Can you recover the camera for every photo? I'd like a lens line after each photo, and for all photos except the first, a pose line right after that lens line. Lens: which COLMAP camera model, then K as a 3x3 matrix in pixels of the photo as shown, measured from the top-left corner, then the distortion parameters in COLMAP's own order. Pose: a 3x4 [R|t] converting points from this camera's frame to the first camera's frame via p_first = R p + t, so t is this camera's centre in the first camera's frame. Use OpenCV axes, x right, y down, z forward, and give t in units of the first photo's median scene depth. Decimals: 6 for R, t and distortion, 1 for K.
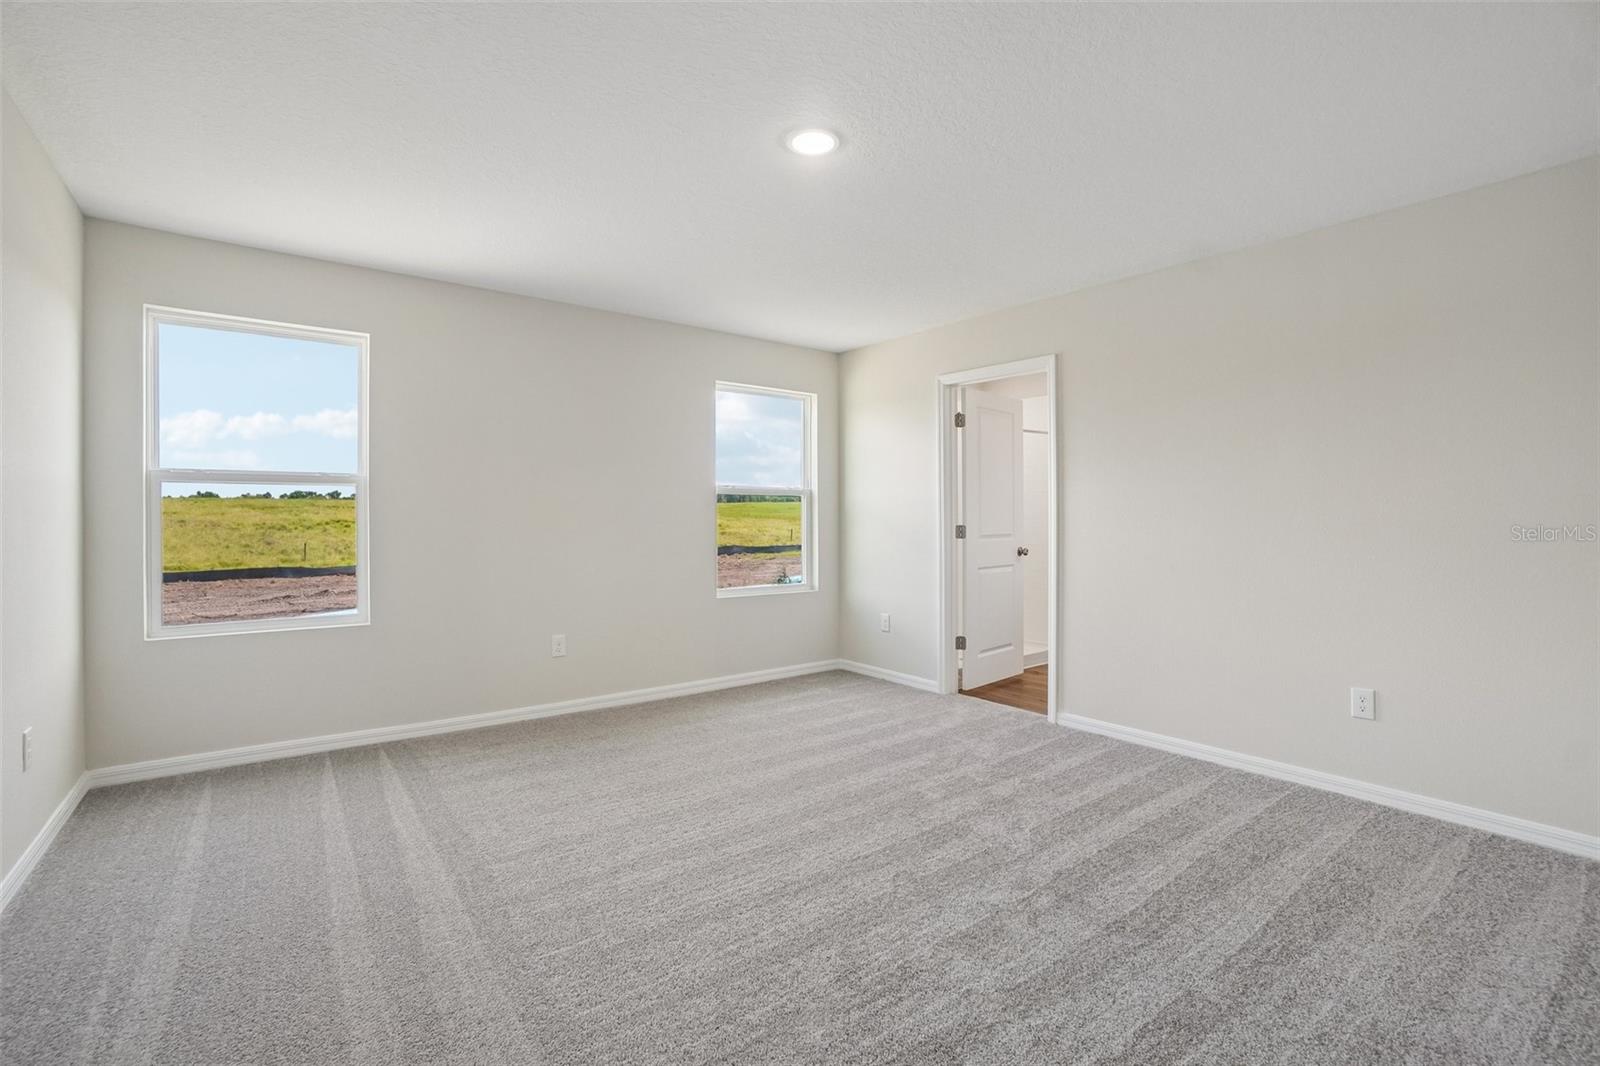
lens RADIAL K [[712.9, 0, 804.2], [0, 712.9, 518.1], [0, 0, 1]] dist [-0.066400, 0.025172]
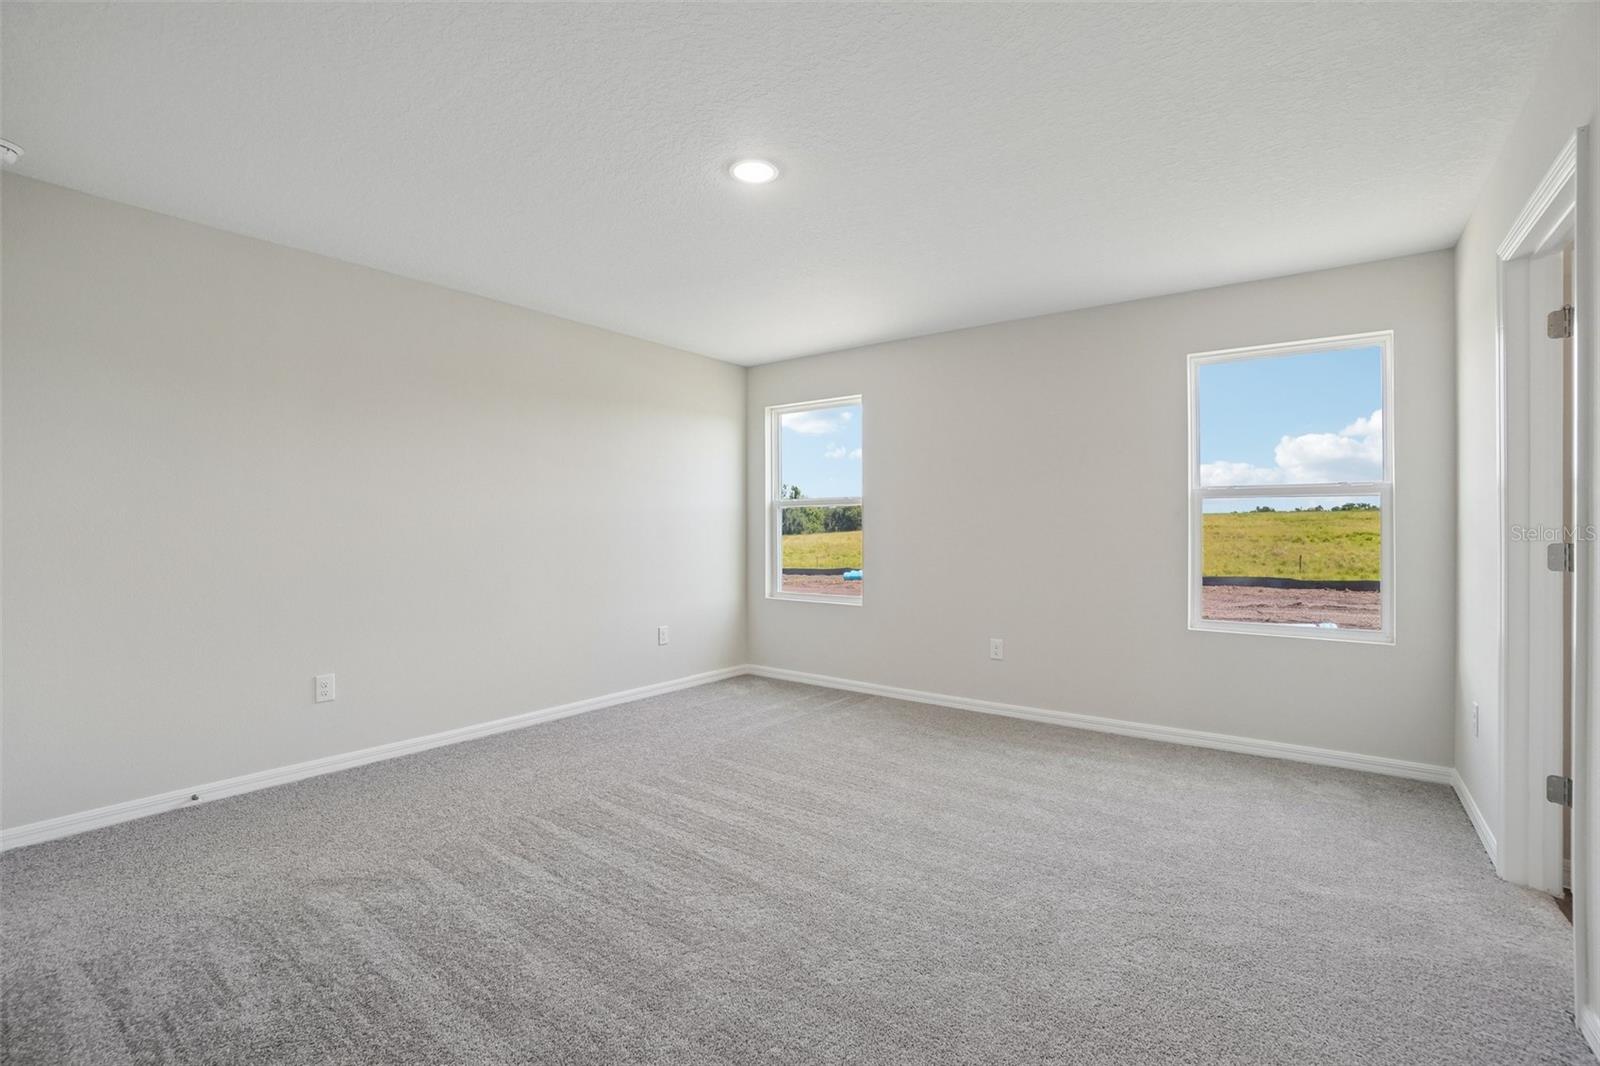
lens RADIAL K [[705.8, 0, 803.1], [0, 705.8, 525.3], [0, 0, 1]] dist [-0.062160, 0.021627]
pose [[0.261974, -0.007156, -0.965048, 0.588765], [-0.000390, 0.999972, -0.007521, 0.004209], [0.965075, 0.002347, 0.261963, 0.449608]]
